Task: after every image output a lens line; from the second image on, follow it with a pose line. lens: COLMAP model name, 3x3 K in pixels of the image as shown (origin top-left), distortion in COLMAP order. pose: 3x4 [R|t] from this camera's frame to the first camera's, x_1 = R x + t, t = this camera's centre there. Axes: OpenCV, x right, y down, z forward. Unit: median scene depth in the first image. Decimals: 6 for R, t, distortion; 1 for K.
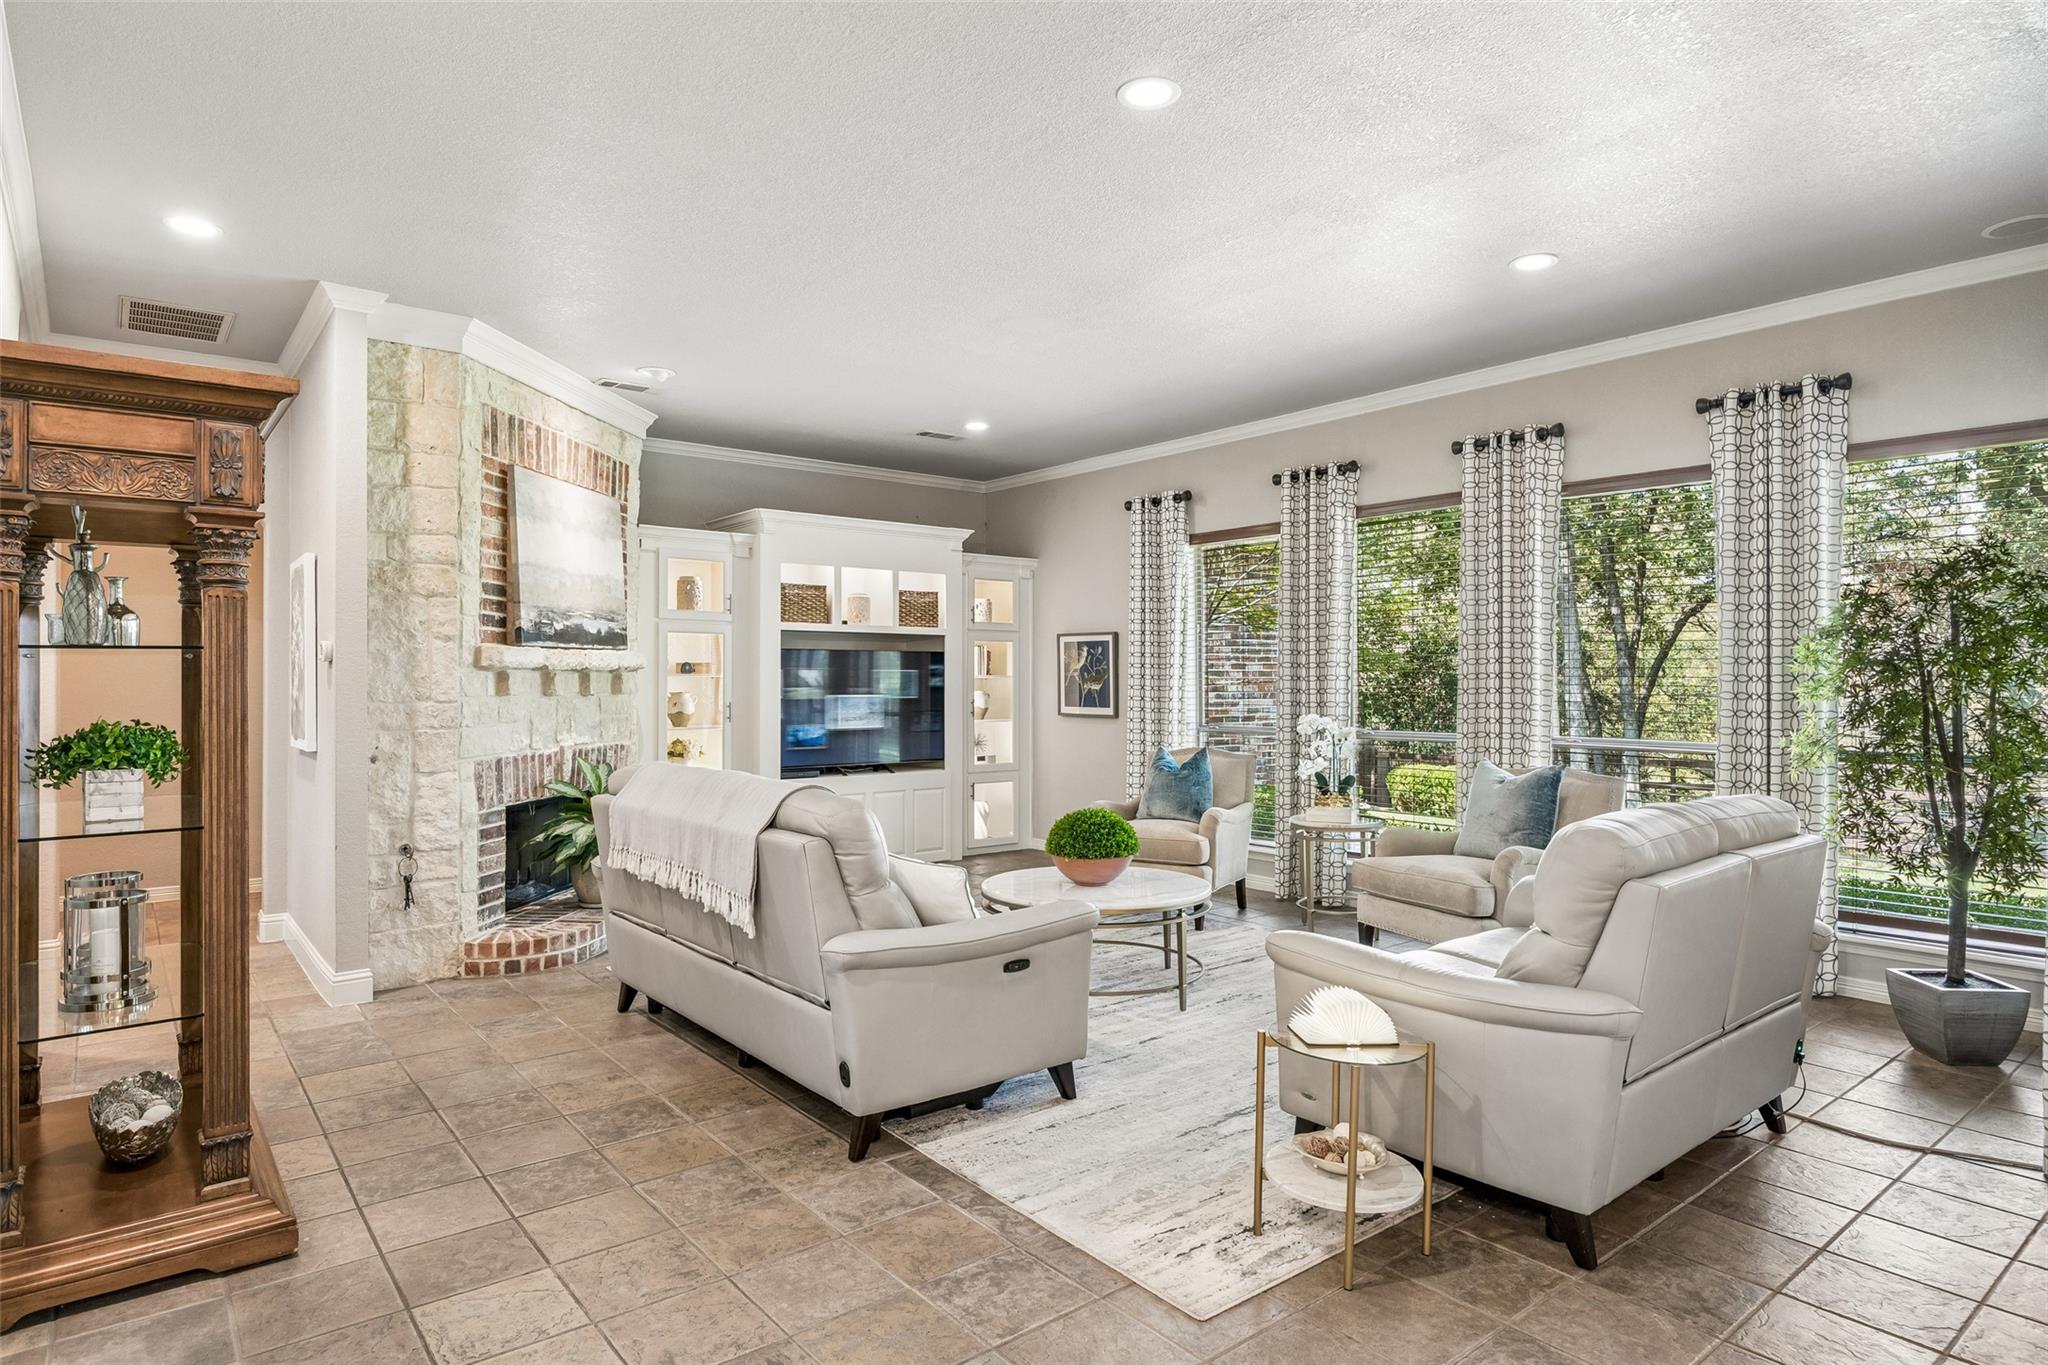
lens RADIAL K [[1137.9, 0, 1025.0], [0, 1137.9, 672.9], [0, 0, 1]] dist [0.017377, 0.000066]
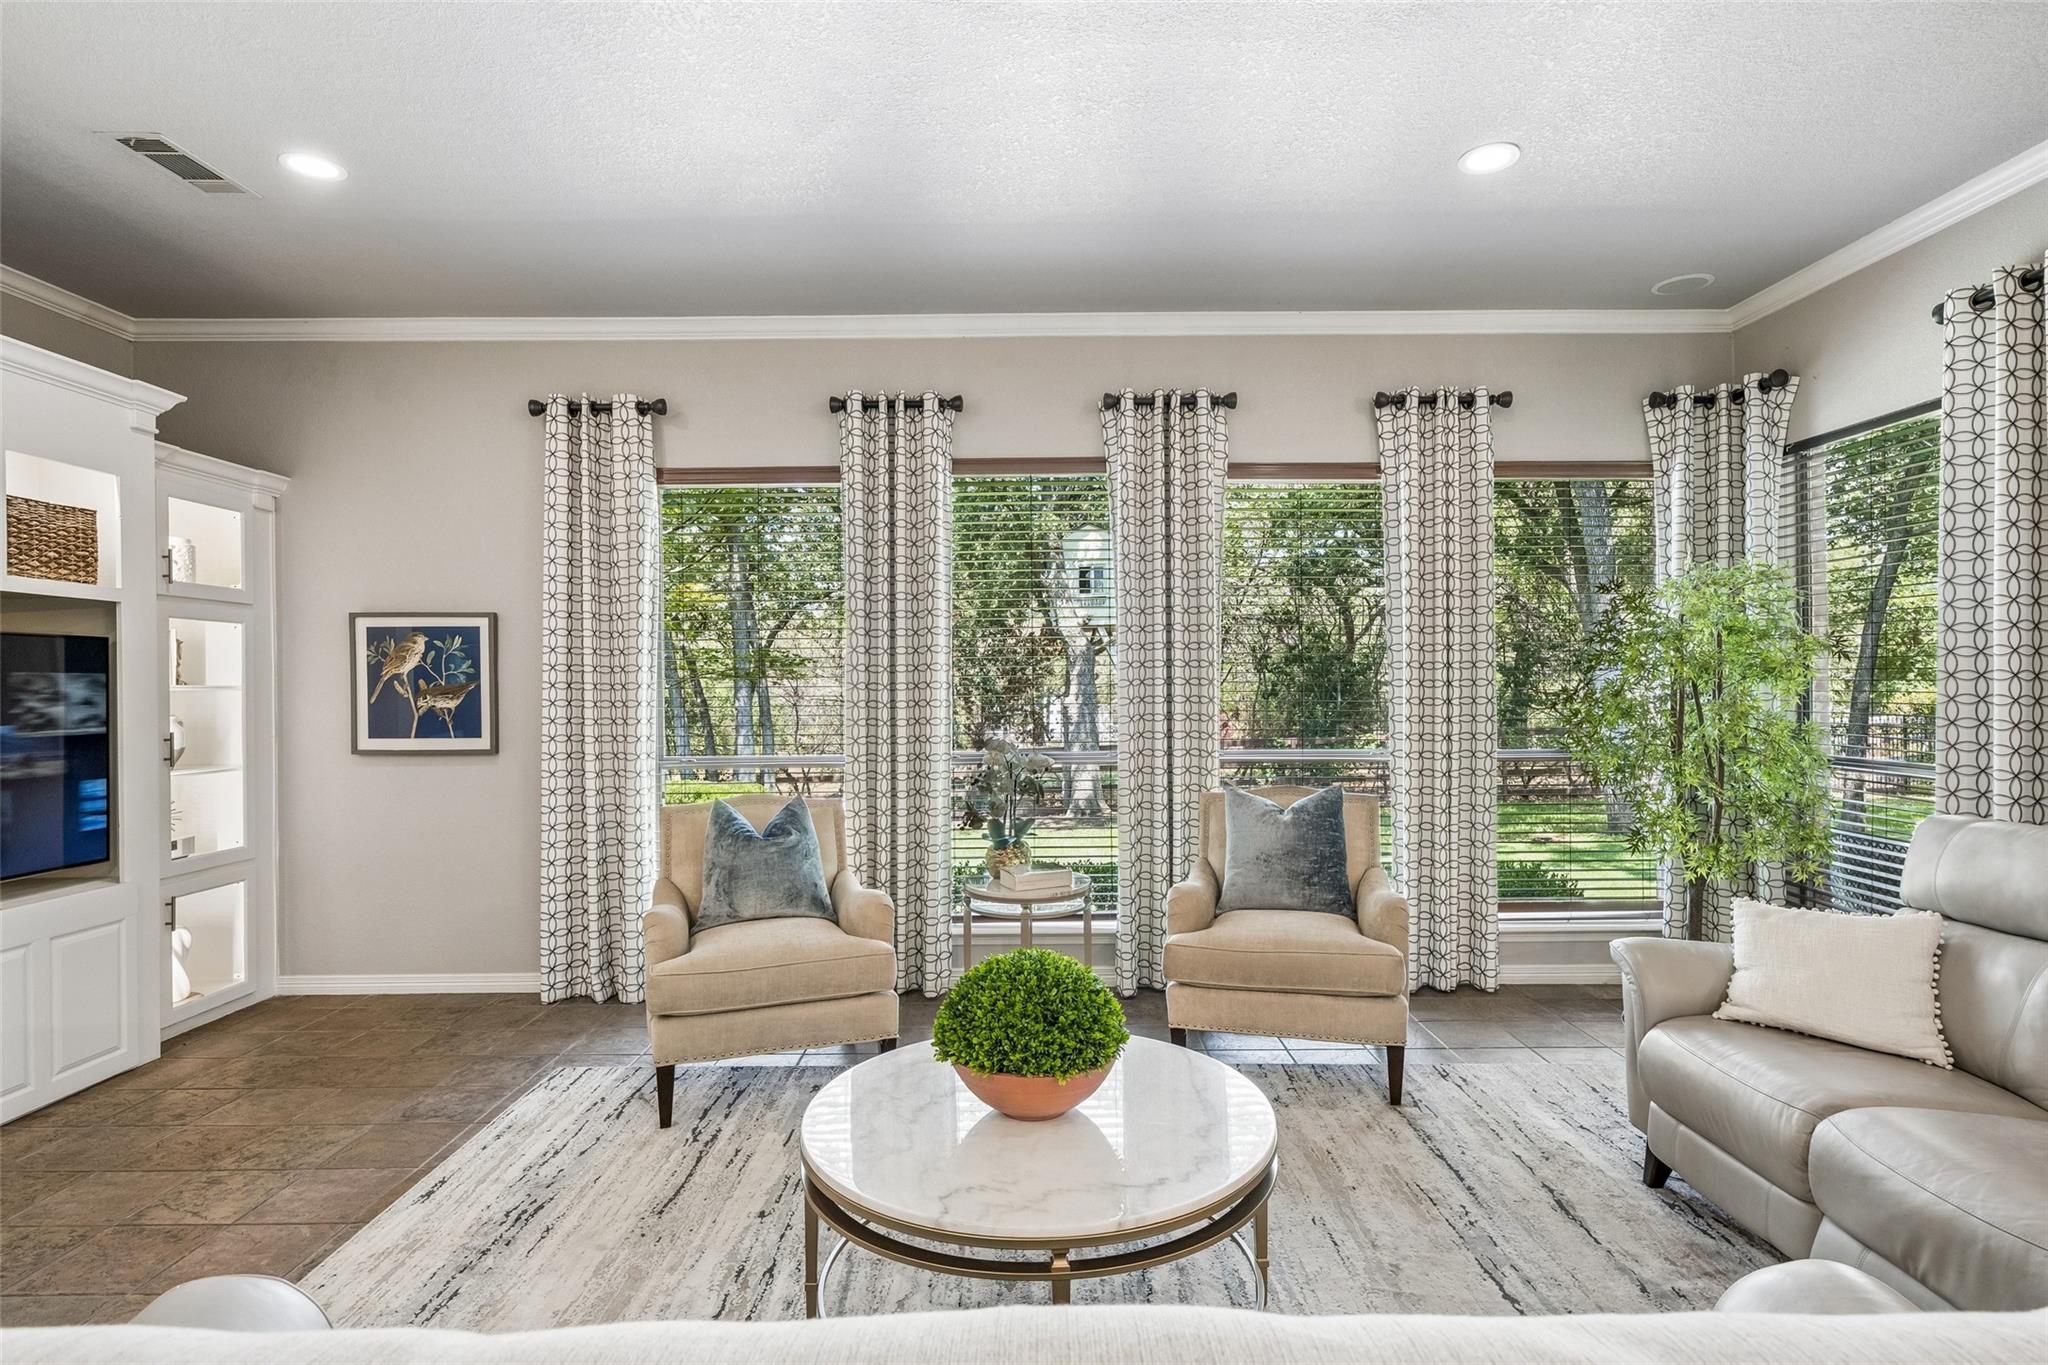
lens RADIAL K [[1027.1, 0, 1029.3], [0, 1027.1, 683.8], [0, 0, 1]] dist [0.001111, -0.001075]
pose [[0.628627, -0.003828, 0.777698, -0.205024], [0.003197, 0.999992, 0.002338, 0.001940], [-0.777700, 0.001017, 0.628634, 0.526017]]
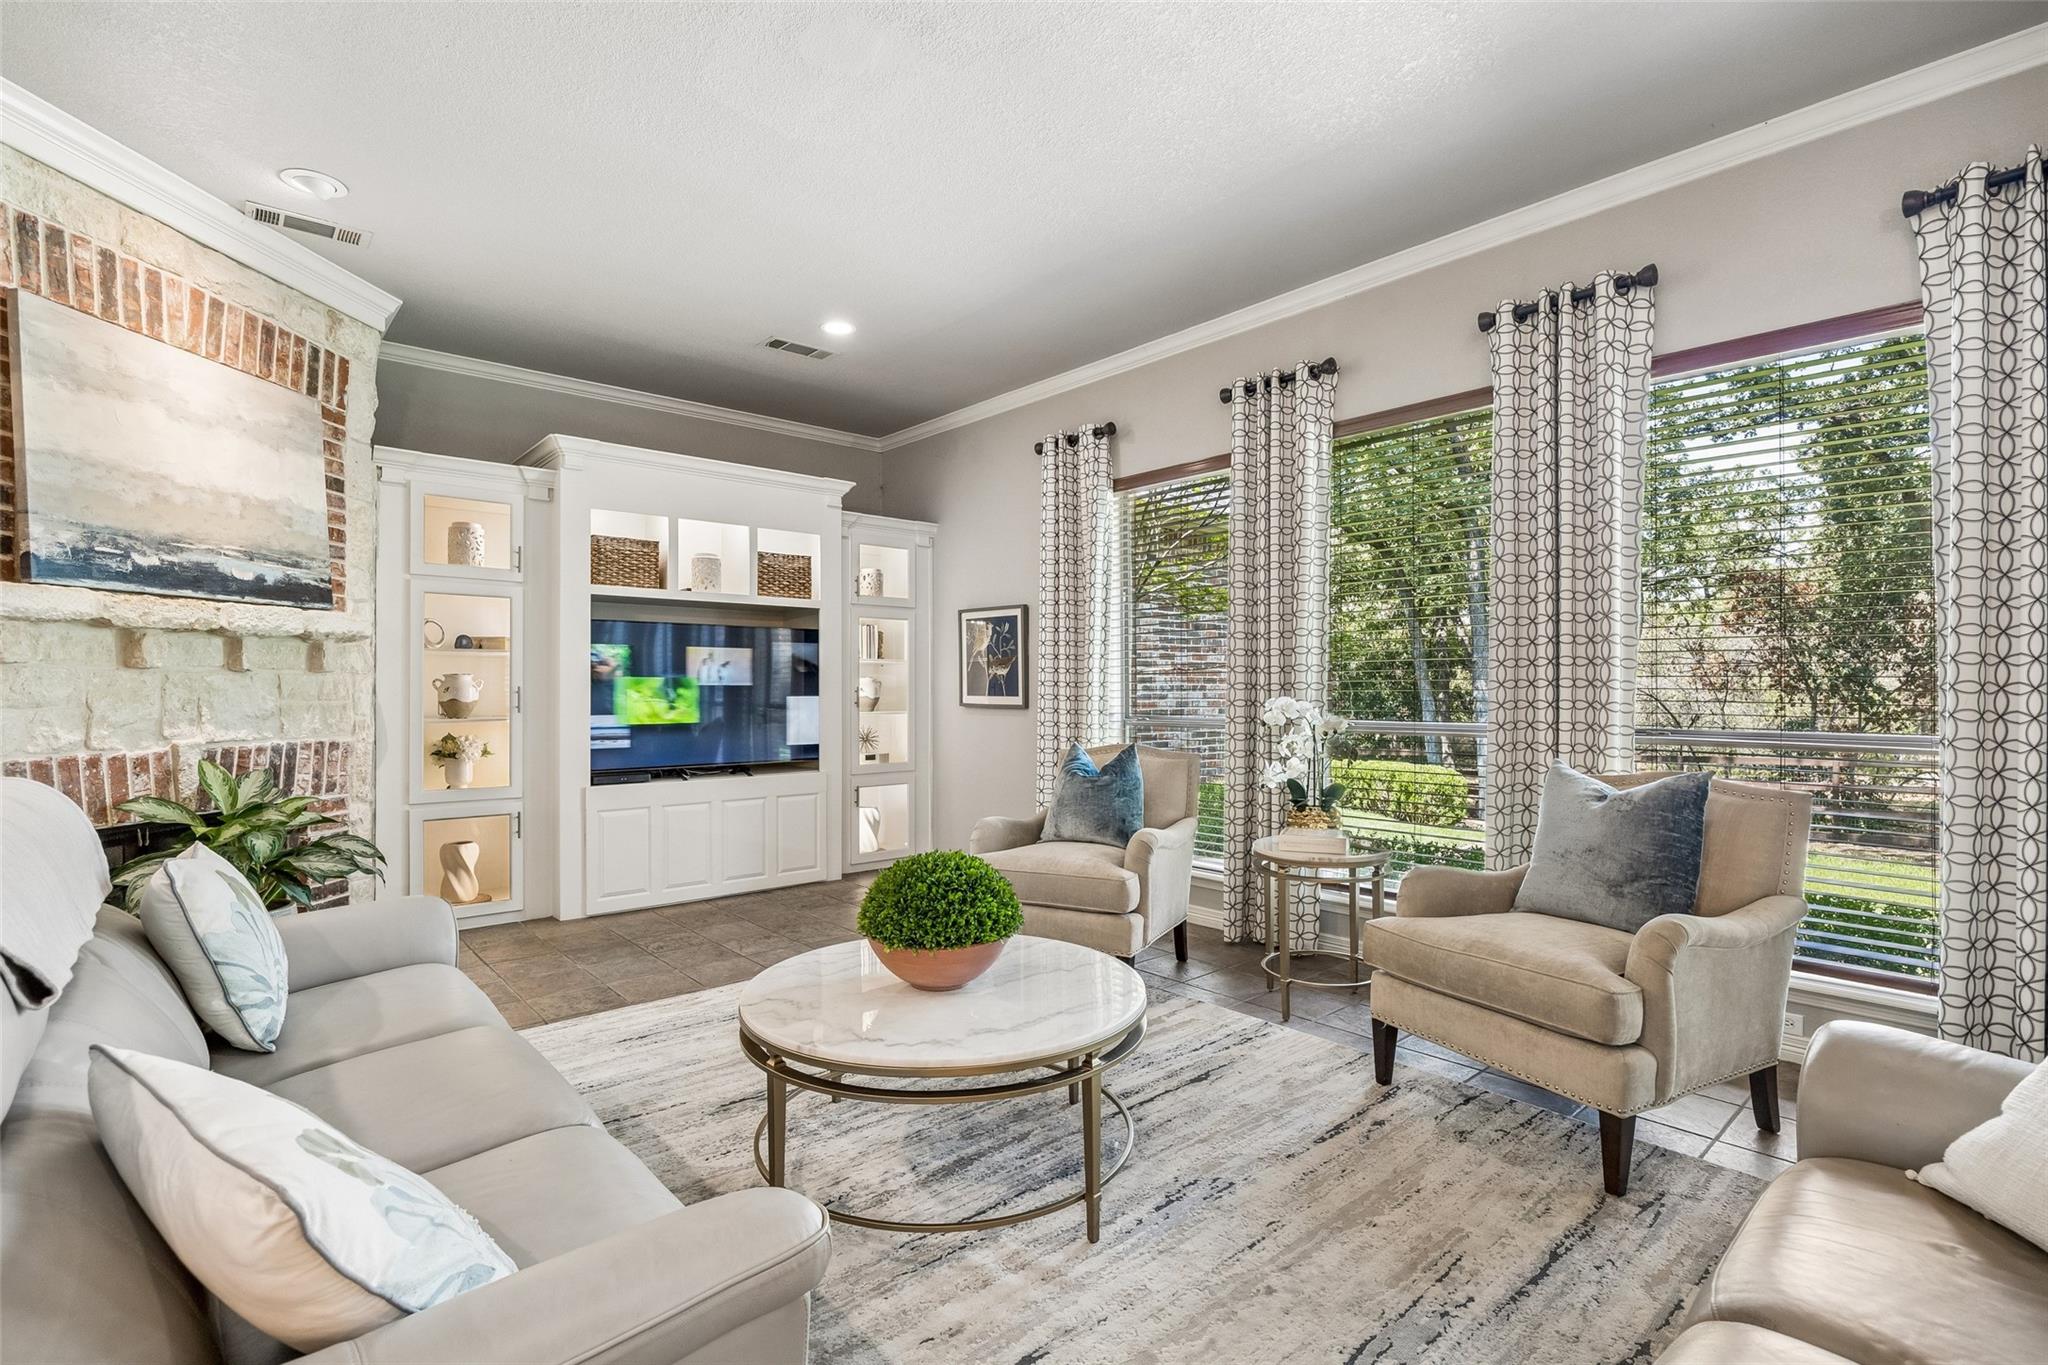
lens RADIAL K [[947.8, 0, 1016.4], [0, 947.8, 686.1], [0, 0, 1]] dist [-0.001445, -0.001063]
pose [[0.999318, -0.000319, 0.036936, 0.058166], [0.000105, 0.999983, 0.005799, 0.023598], [-0.036937, -0.005791, 0.999301, 0.378061]]
